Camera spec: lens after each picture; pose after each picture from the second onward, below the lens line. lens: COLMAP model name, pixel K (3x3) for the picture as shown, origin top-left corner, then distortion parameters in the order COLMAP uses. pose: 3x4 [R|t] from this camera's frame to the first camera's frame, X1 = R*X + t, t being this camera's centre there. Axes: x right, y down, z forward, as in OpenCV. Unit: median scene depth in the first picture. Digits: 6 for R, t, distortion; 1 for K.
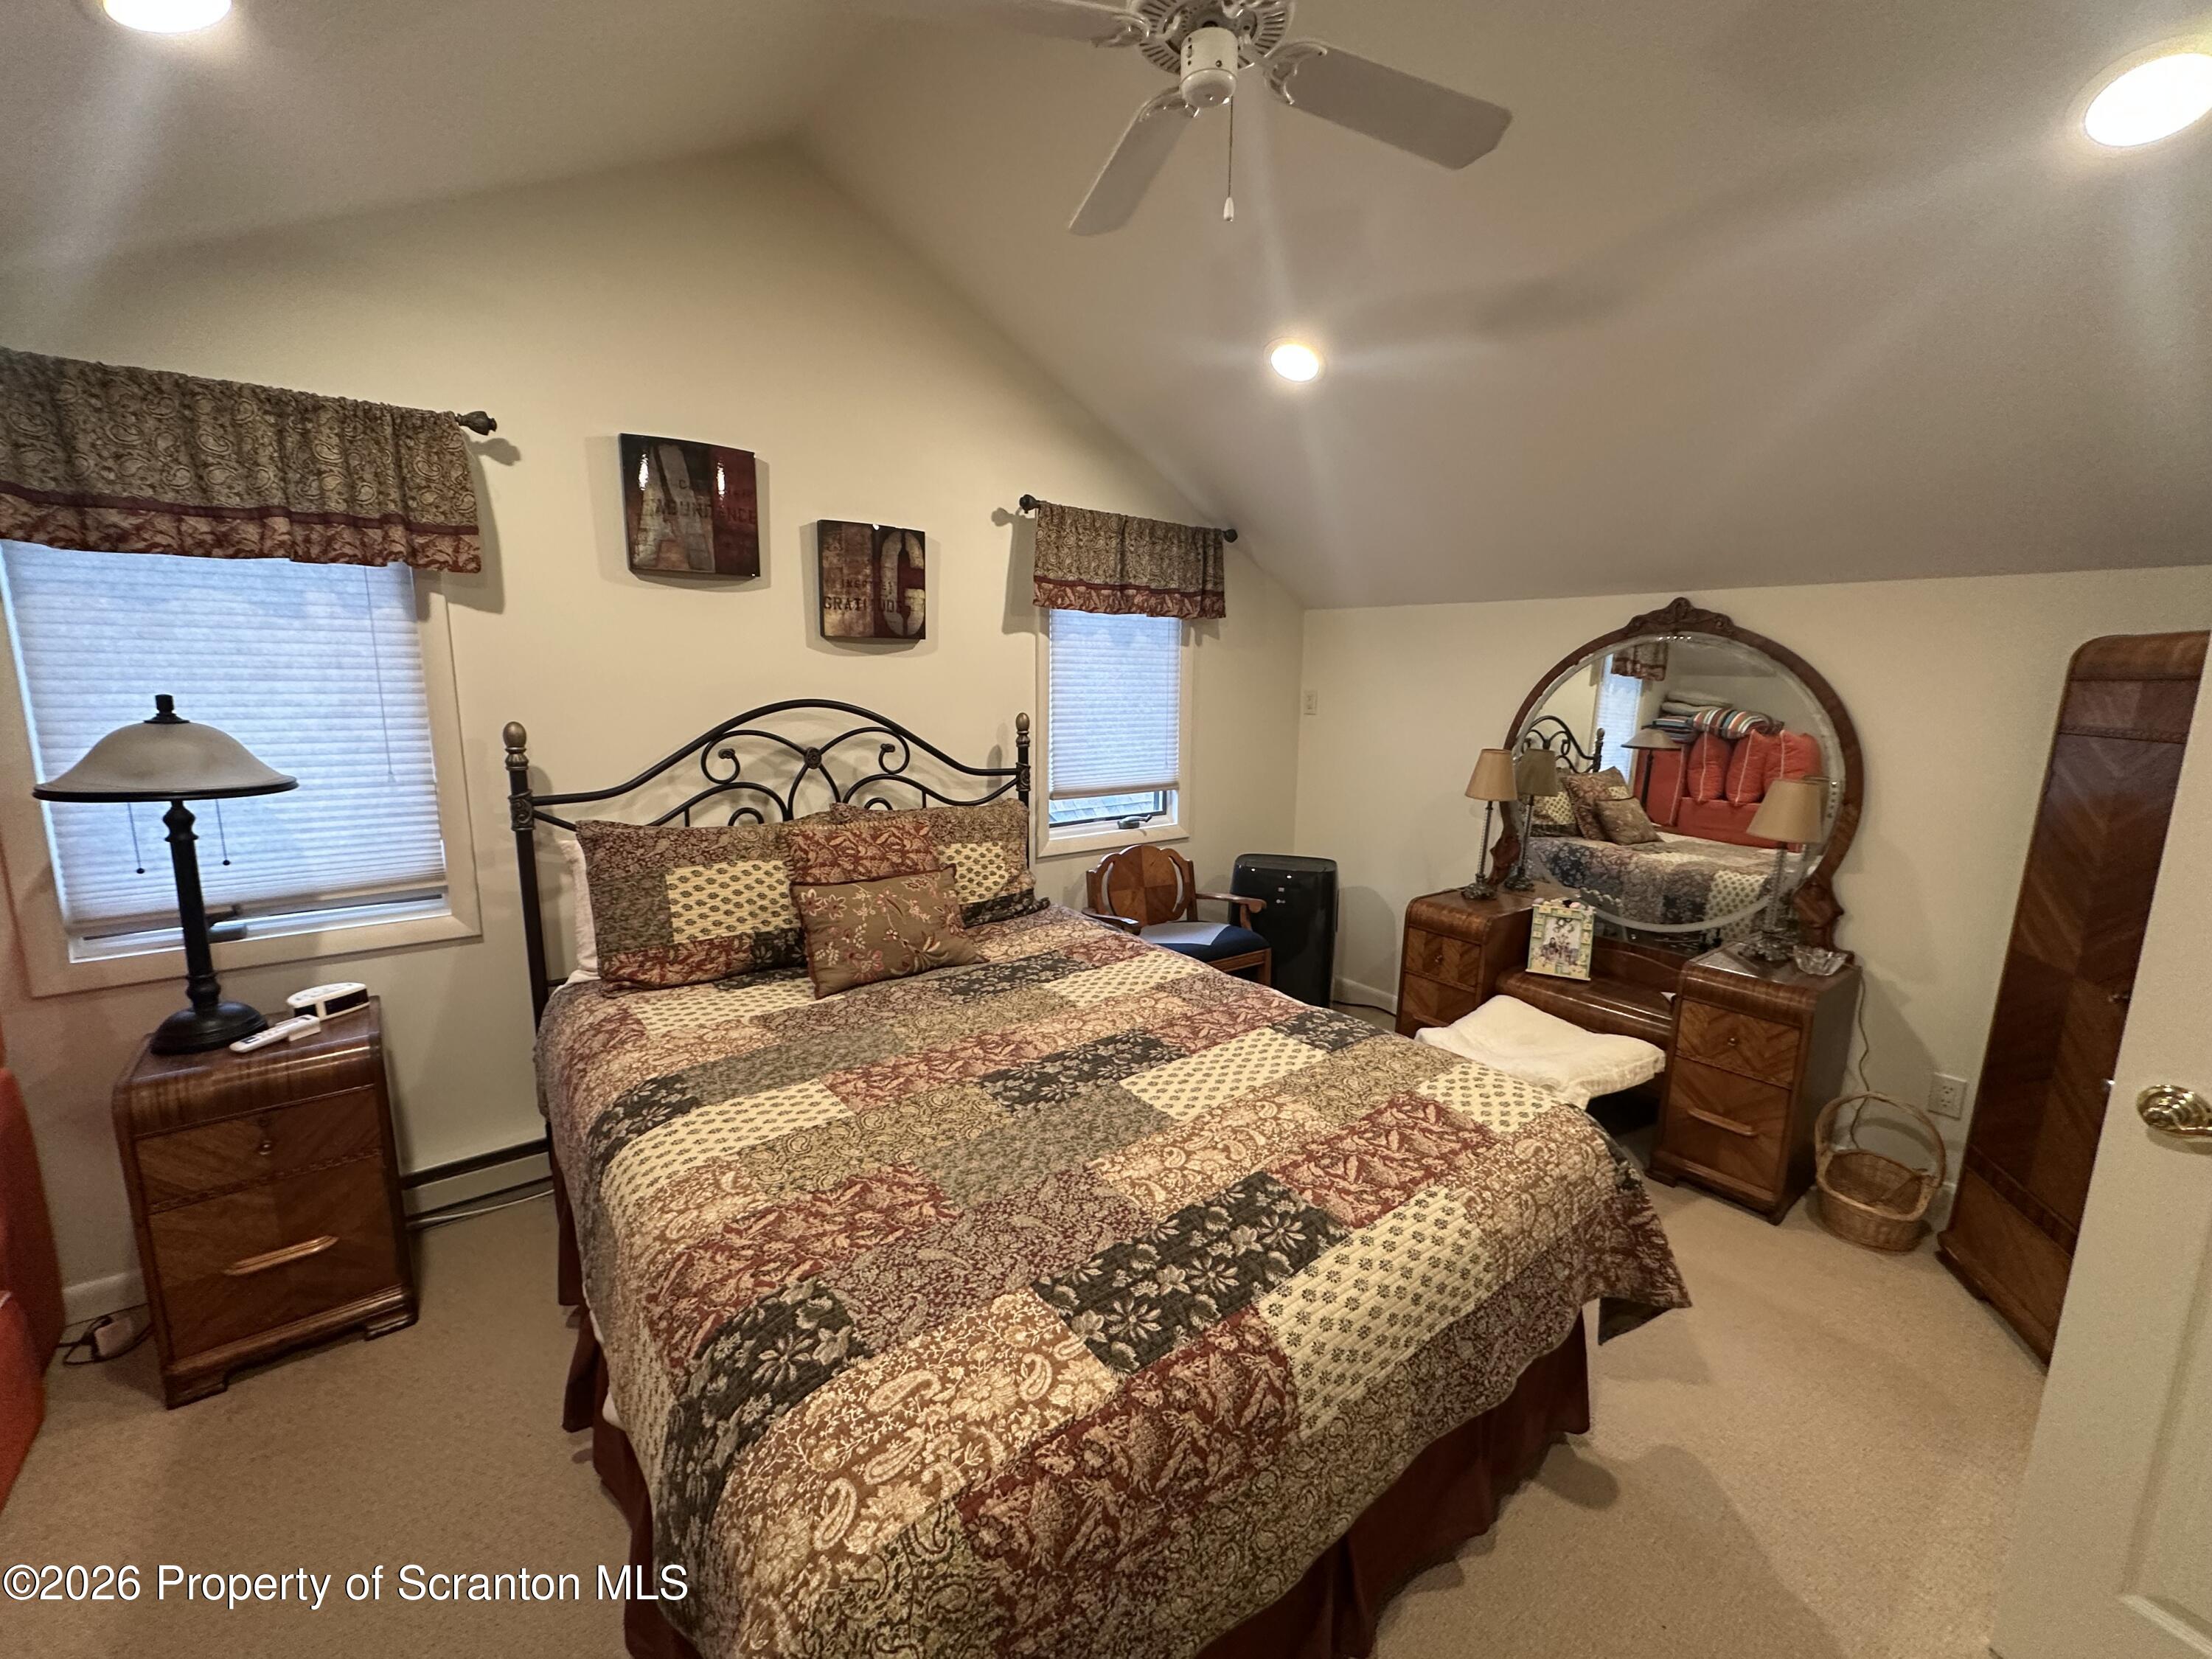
lens RADIAL K [[883.4, 0, 1103.2], [0, 883.4, 827.9], [0, 0, 1]] dist [-0.005792, 0.000827]
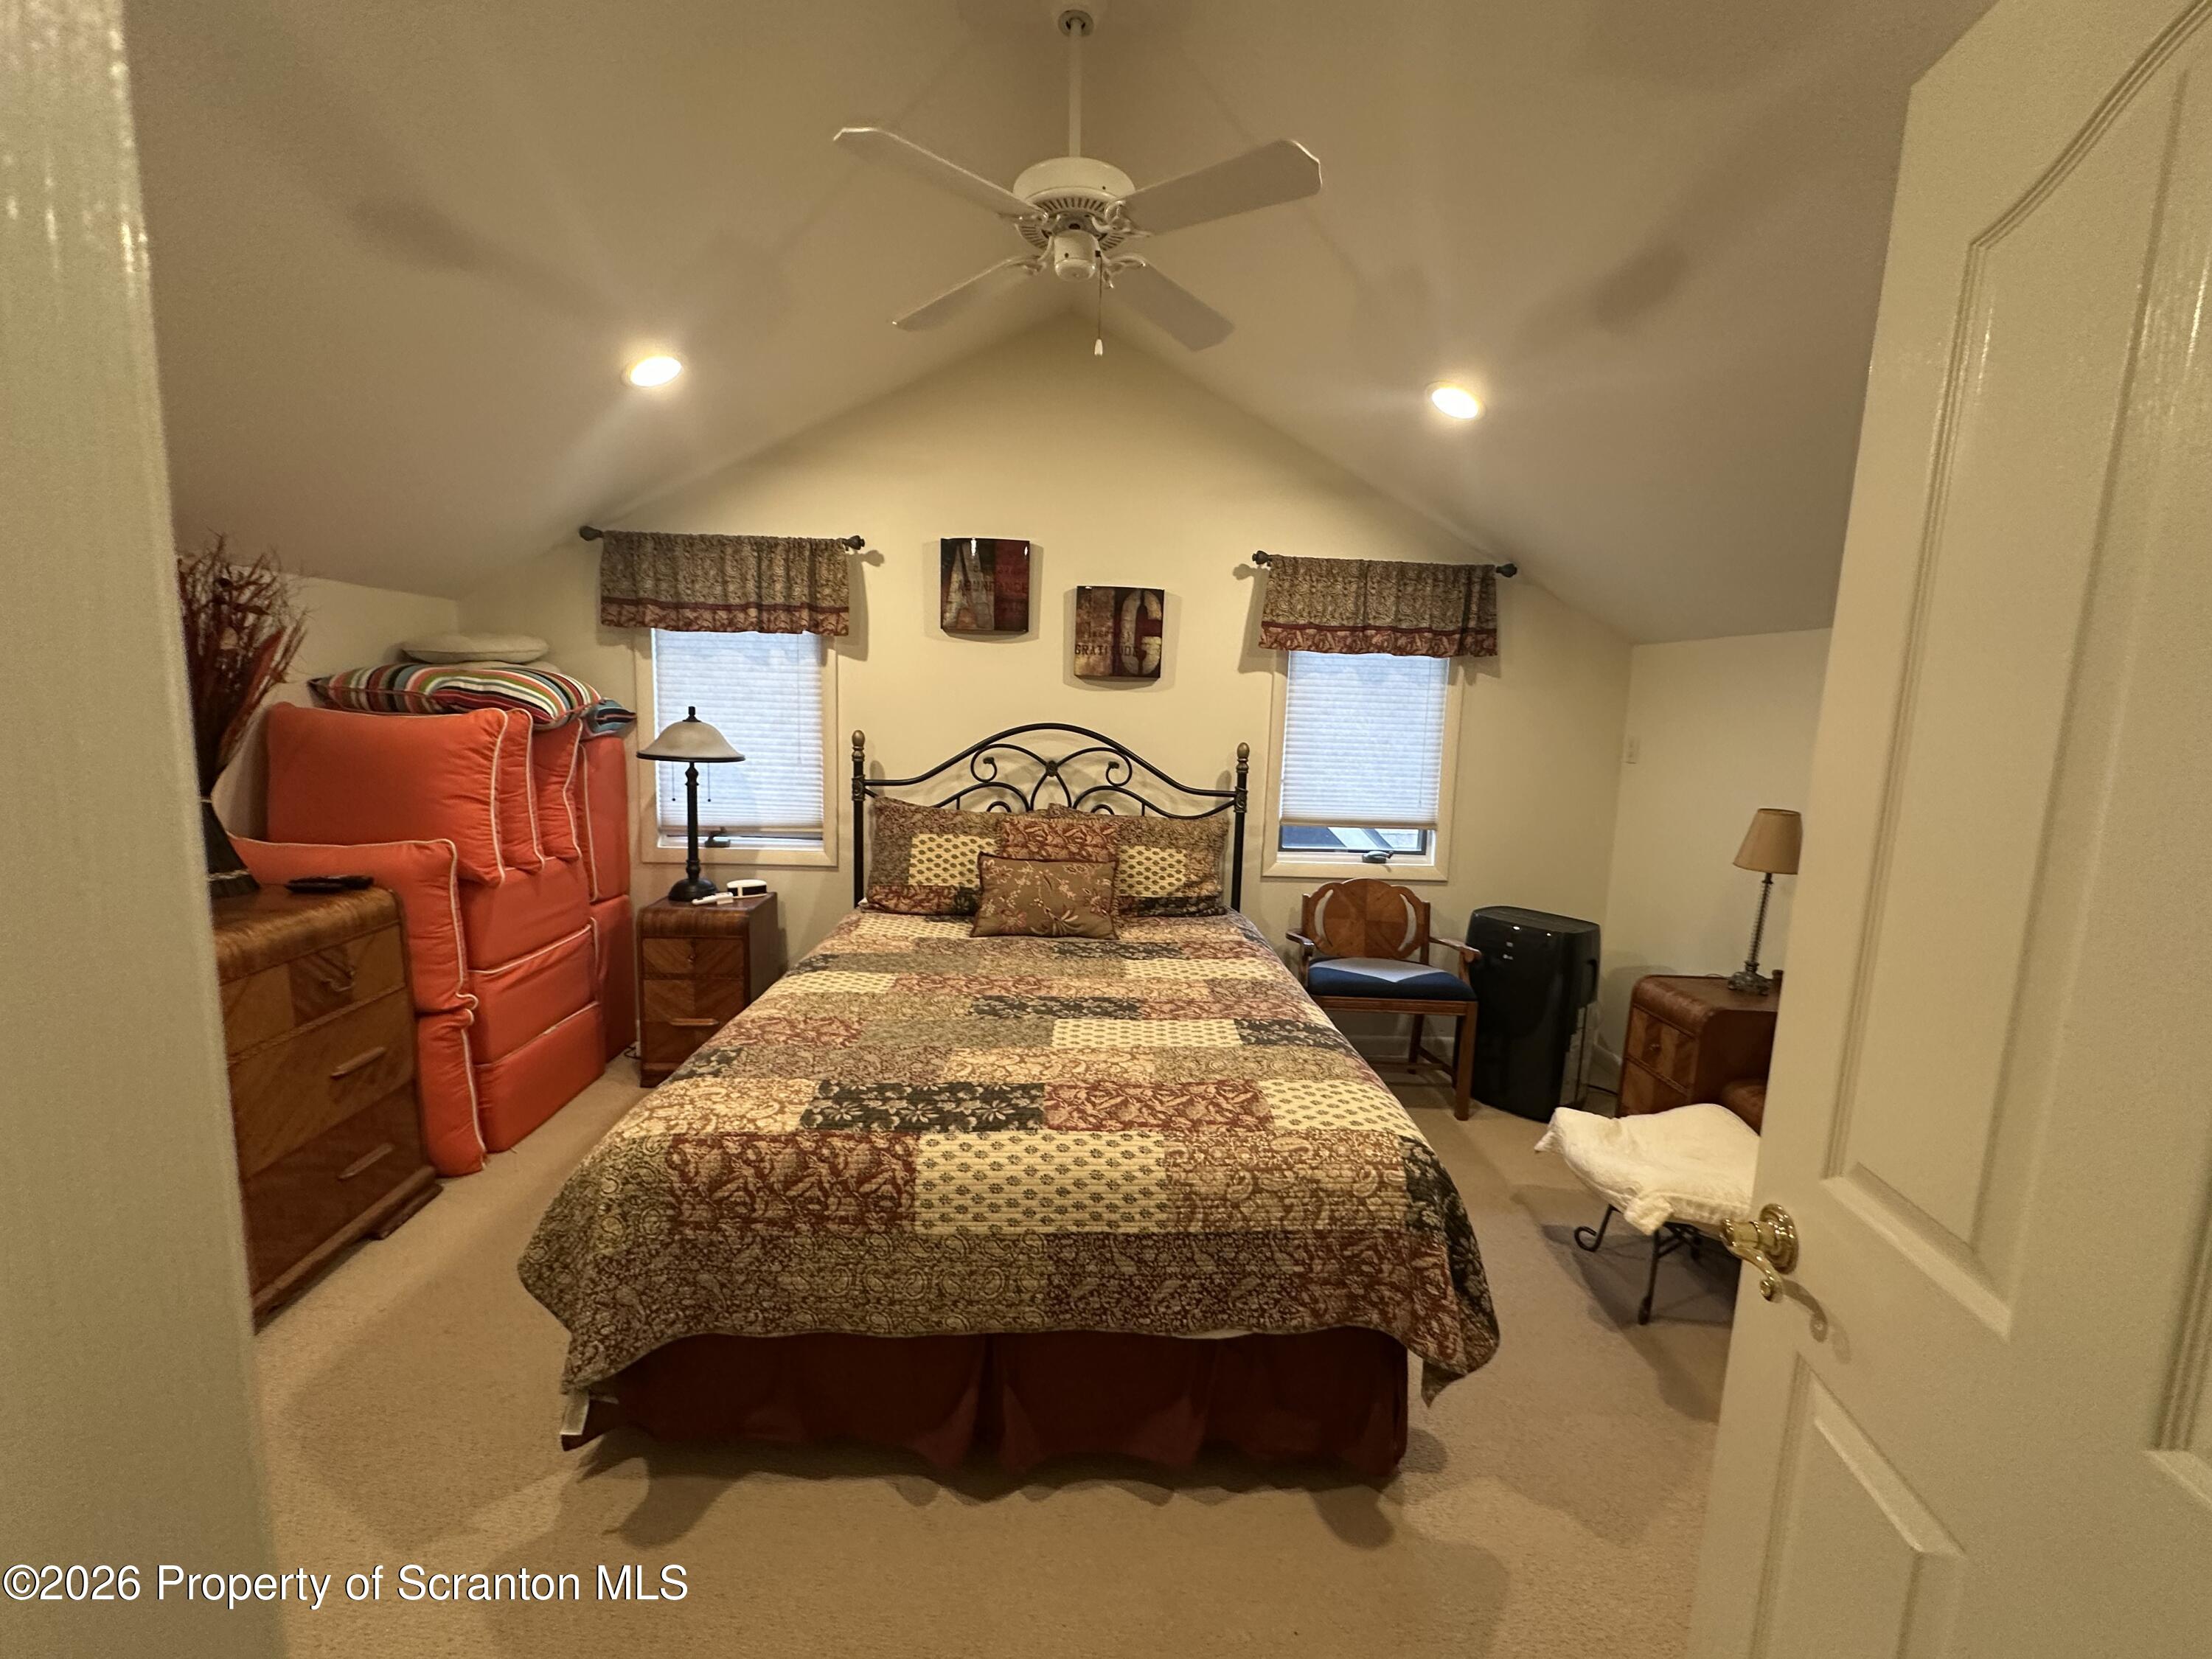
lens RADIAL K [[883.4, 0, 1107.6], [0, 883.4, 827.6], [0, 0, 1]] dist [-0.005792, 0.000827]
pose [[0.817825, 0.091227, -0.568190, 0.603610], [-0.120209, 0.992655, -0.013645, 0.018778], [0.562771, 0.079461, 0.822785, -0.017577]]
